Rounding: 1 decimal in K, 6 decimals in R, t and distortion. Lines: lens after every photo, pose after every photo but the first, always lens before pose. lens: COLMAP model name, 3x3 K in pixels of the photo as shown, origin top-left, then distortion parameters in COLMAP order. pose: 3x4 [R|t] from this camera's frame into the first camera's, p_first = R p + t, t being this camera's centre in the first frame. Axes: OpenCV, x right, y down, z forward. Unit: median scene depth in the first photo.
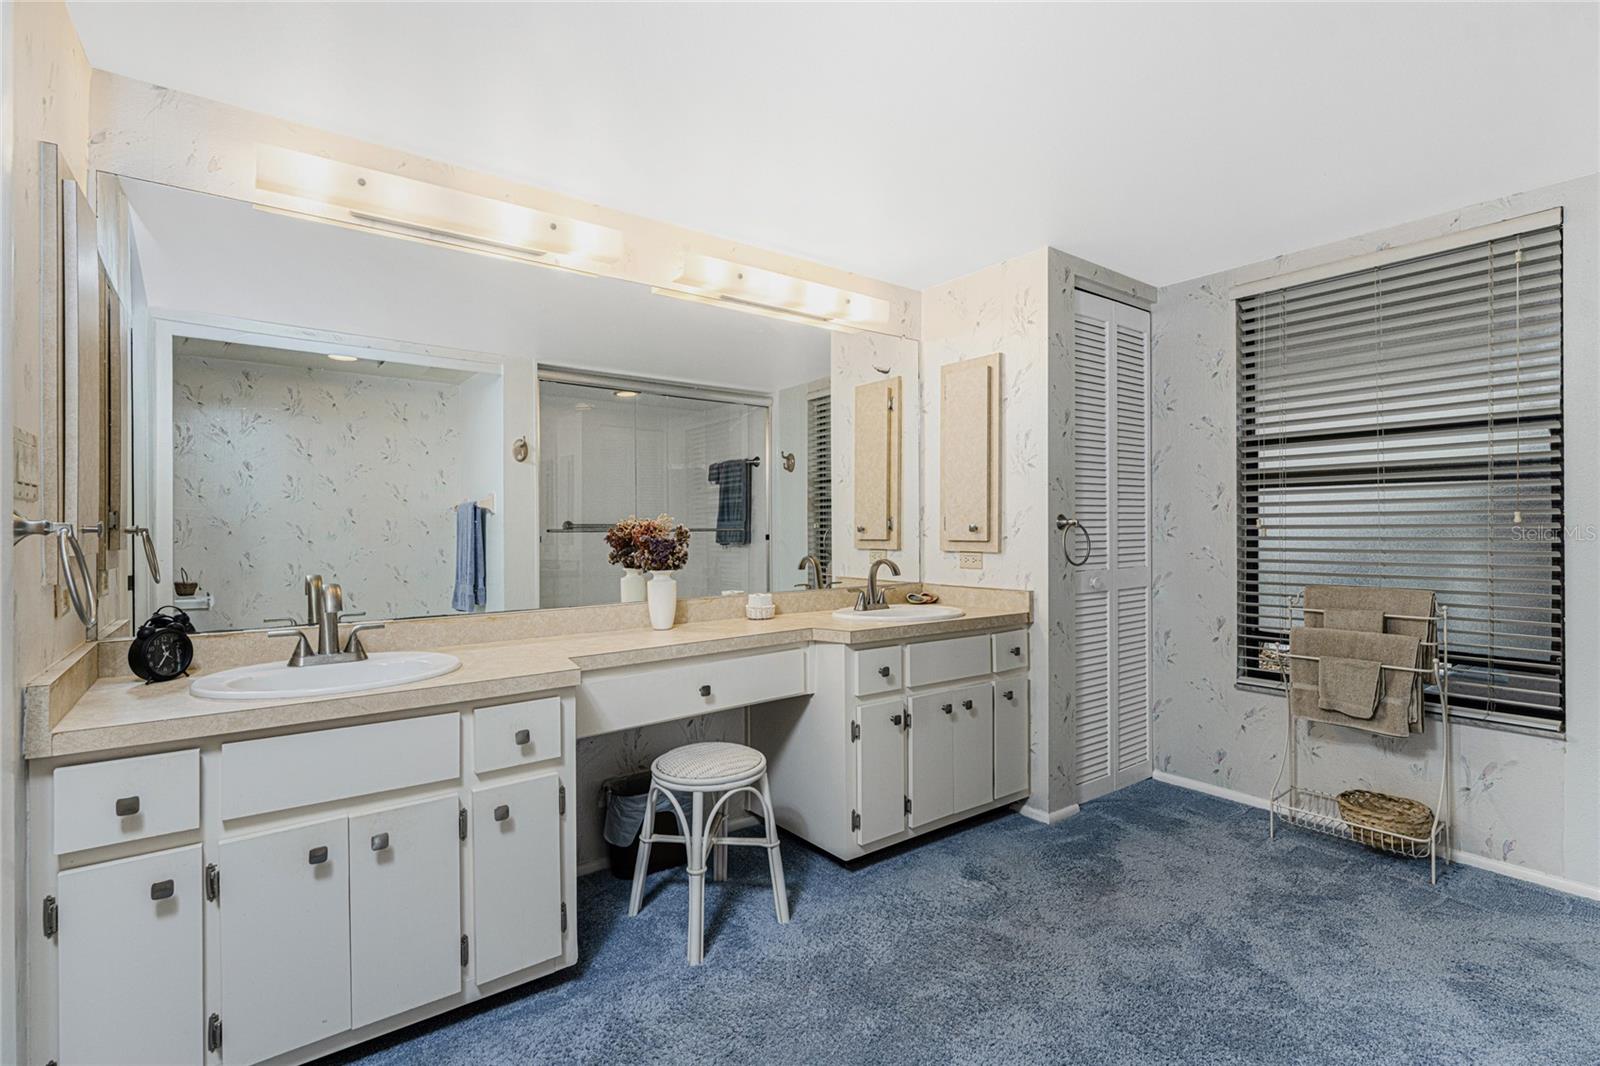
lens RADIAL K [[744.0, 0, 794.8], [0, 744.0, 536.5], [0, 0, 1]] dist [0.000505, -0.000265]
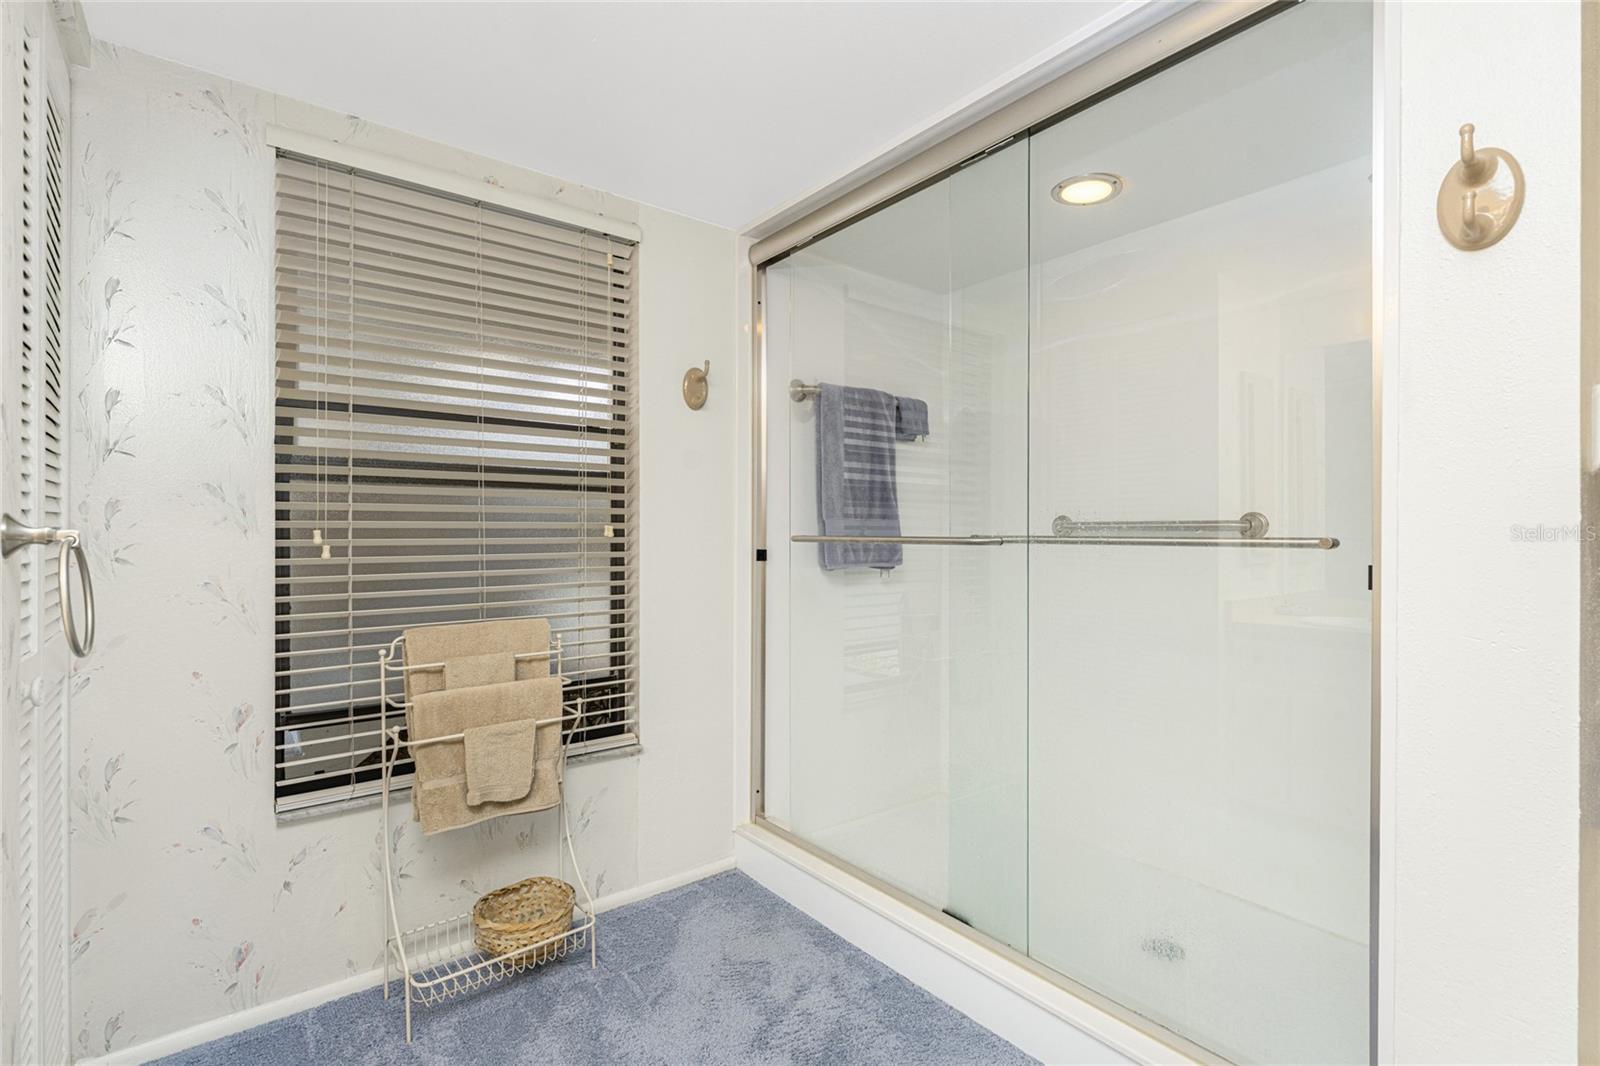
lens RADIAL K [[734.4, 0, 795.5], [0, 734.4, 537.7], [0, 0, 1]] dist [0.000845, -0.000683]
pose [[-0.008883, -0.007187, 0.999935, 0.026418], [0.011120, 0.999912, 0.007285, -0.020150], [-0.999899, 0.011184, -0.008802, 0.712900]]
